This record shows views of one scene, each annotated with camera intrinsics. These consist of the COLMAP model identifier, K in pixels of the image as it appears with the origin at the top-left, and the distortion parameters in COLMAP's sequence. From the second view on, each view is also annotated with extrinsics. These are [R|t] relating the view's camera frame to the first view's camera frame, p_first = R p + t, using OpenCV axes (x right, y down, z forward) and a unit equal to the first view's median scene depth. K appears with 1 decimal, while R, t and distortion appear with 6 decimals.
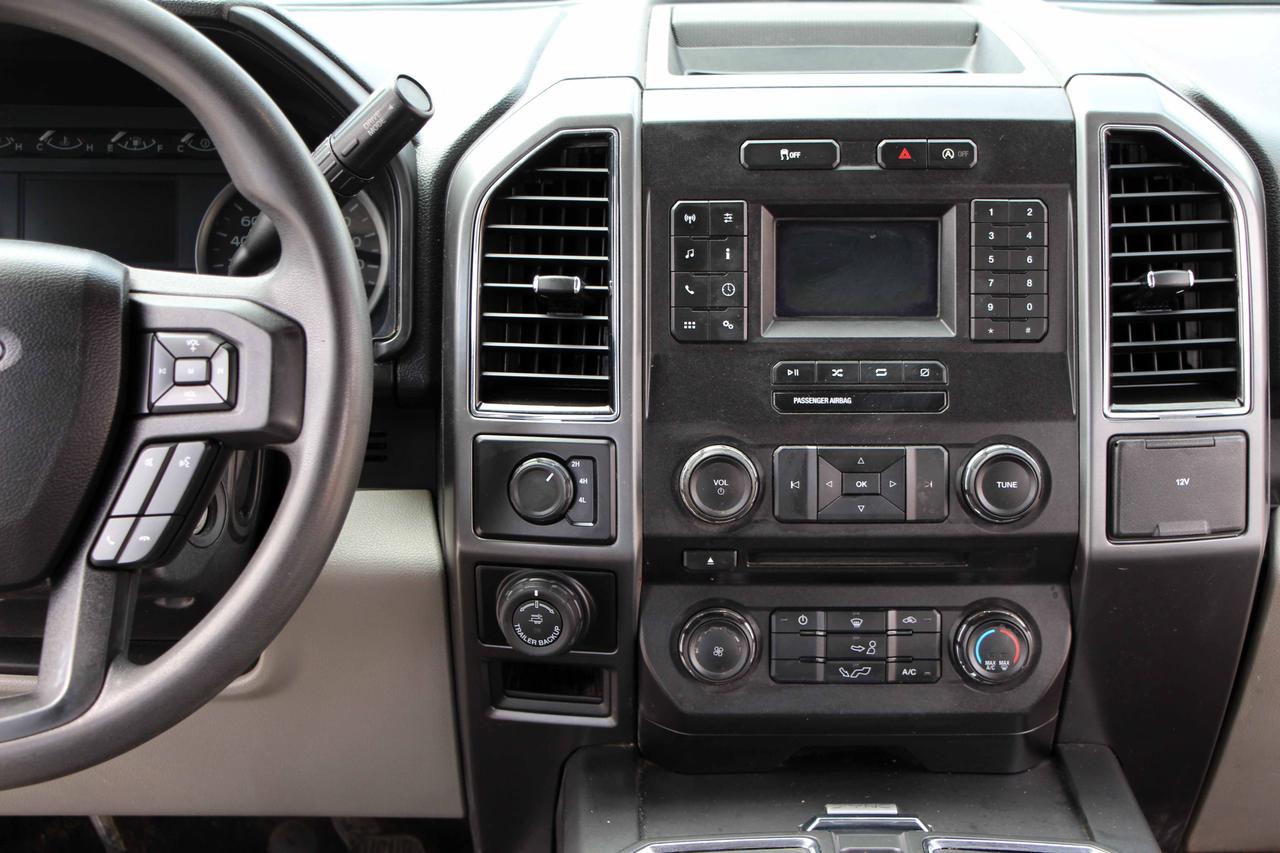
lens RADIAL K [[2524.6, 0, 640.0], [0, 2524.6, 426.5], [0, 0, 1]] dist [0.187199, 0.098818]
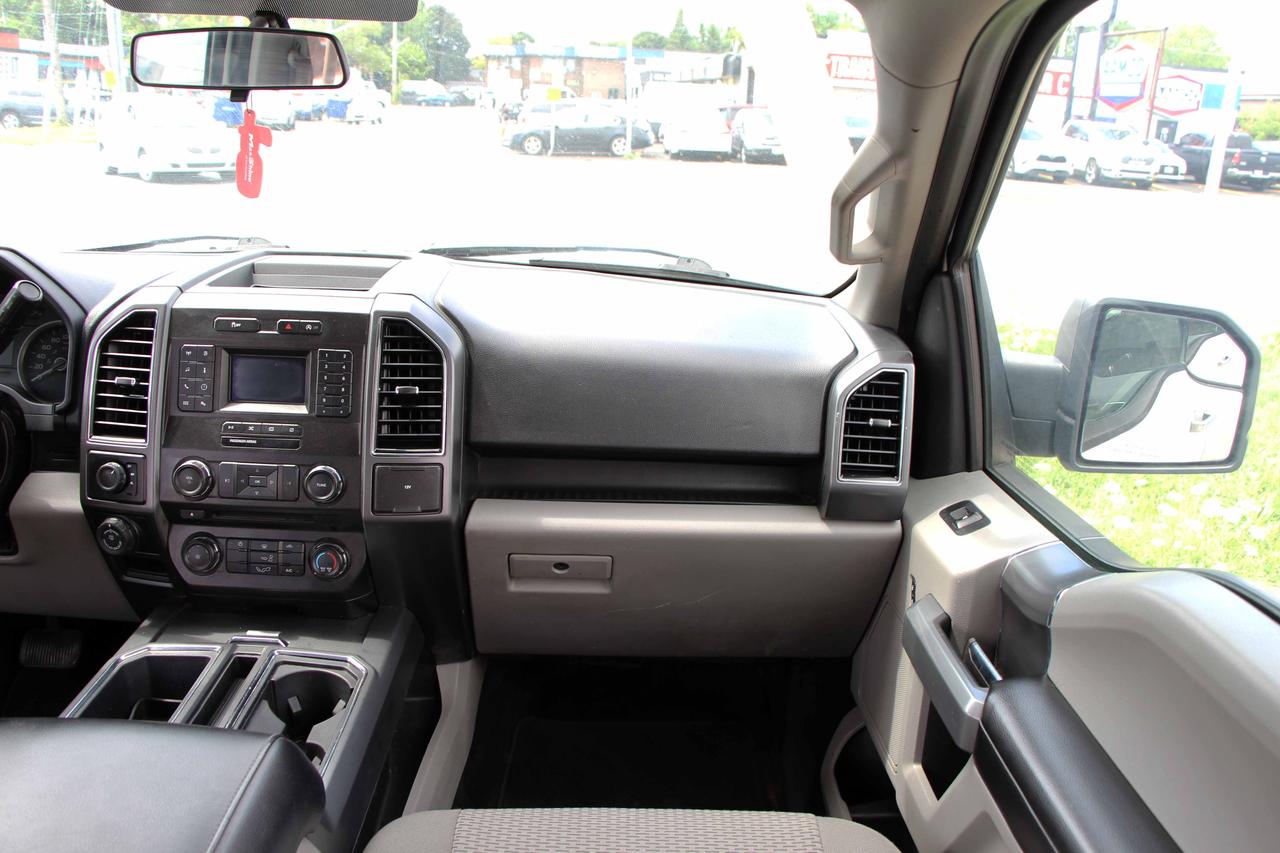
lens RADIAL K [[1052.8, 0, 640.0], [0, 1052.8, 426.5], [0, 0, 1]] dist [-0.185173, 0.158013]
pose [[0.998765, 0.040768, 0.028382, 0.377154], [-0.040412, 0.999099, -0.012994, -0.024605], [-0.028886, 0.011831, 0.999513, 0.131511]]
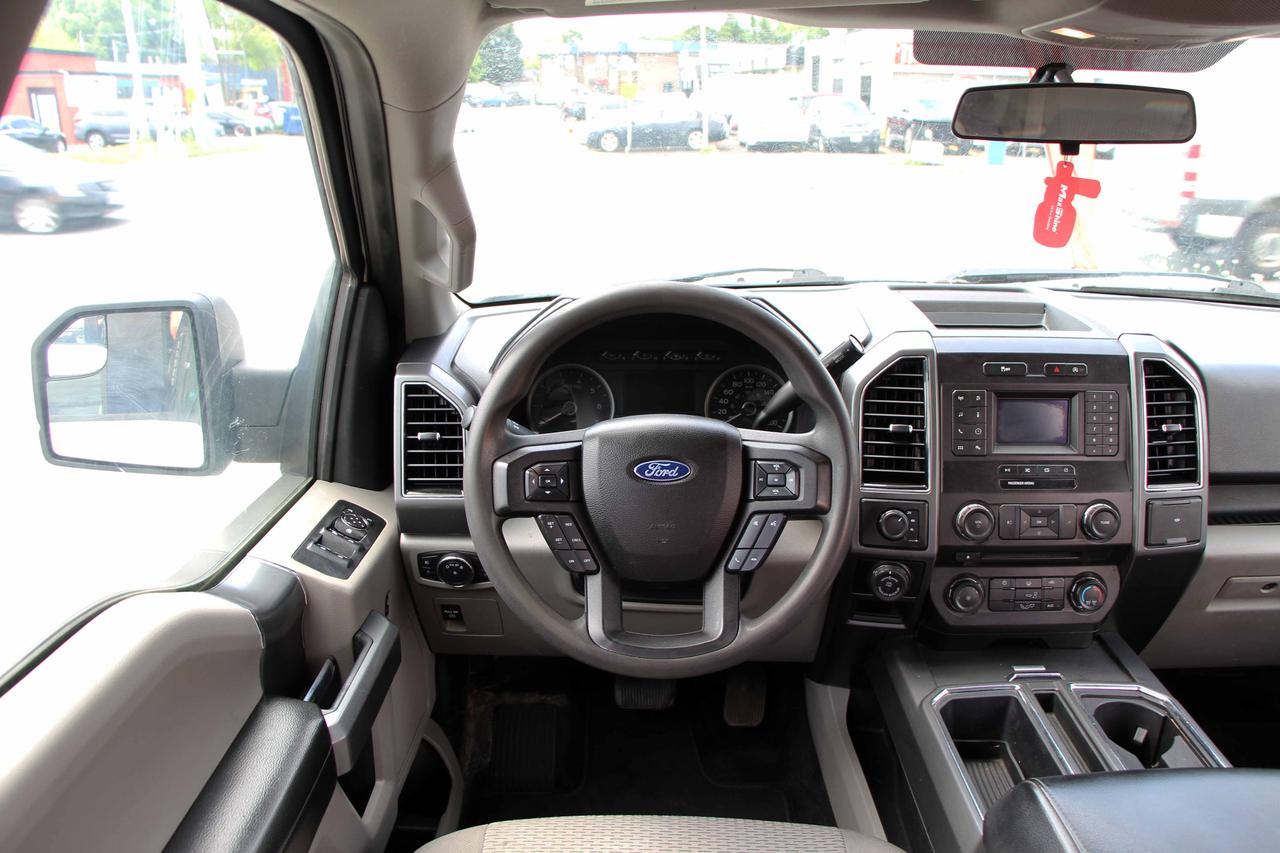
lens RADIAL K [[1041.8, 0, 644.7], [0, 1041.8, 420.8], [0, 0, 1]] dist [-0.169198, 0.138967]
pose [[0.999864, 0.005880, -0.015402, -0.235389], [-0.005993, 0.999955, -0.007309, -0.054998], [0.015358, 0.007401, 0.999855, 0.122688]]
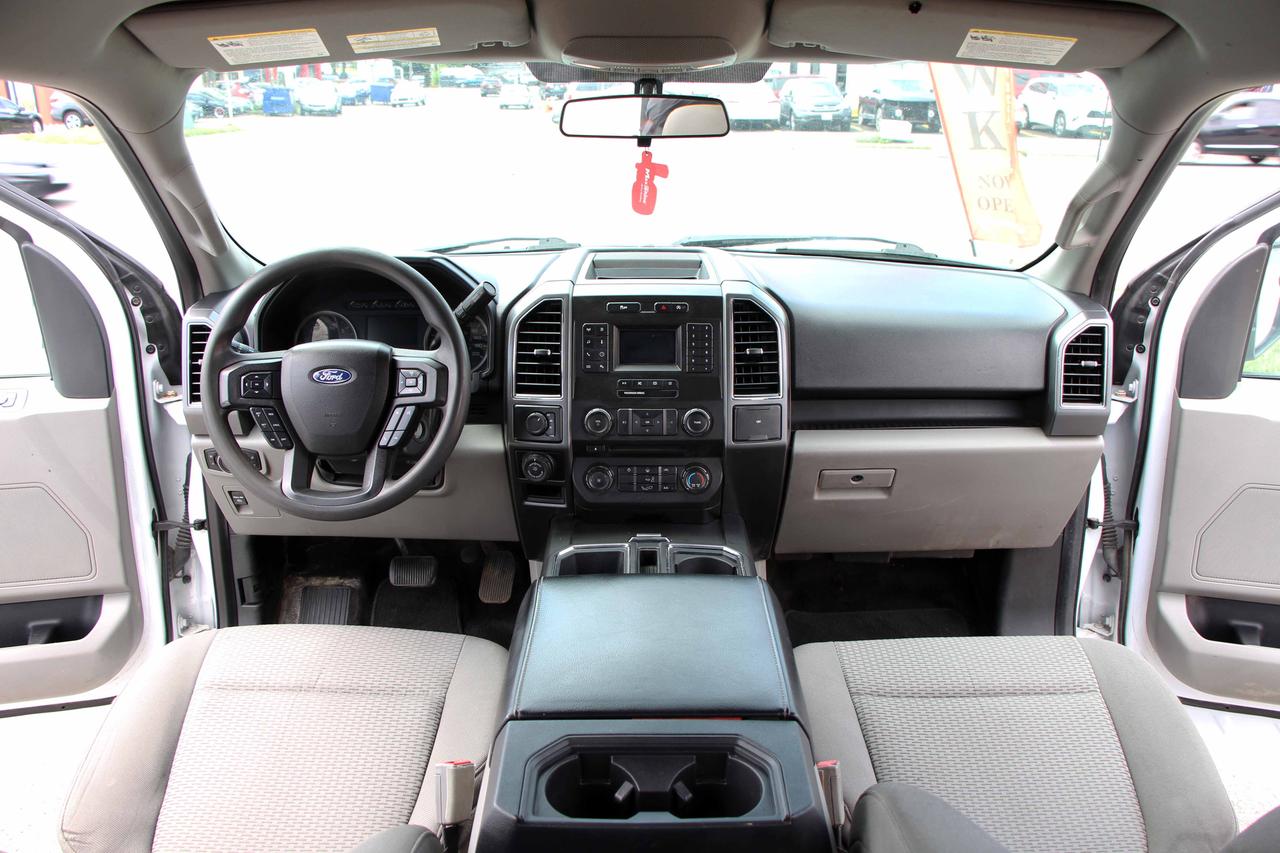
lens RADIAL K [[1052.8, 0, 640.0], [0, 1052.8, 426.5], [0, 0, 1]] dist [-0.185173, 0.158013]
pose [[0.999900, 0.002957, -0.013831, 0.094740], [-0.002734, 0.999867, 0.016097, 0.008397], [0.013877, -0.016058, 0.999775, -0.193053]]
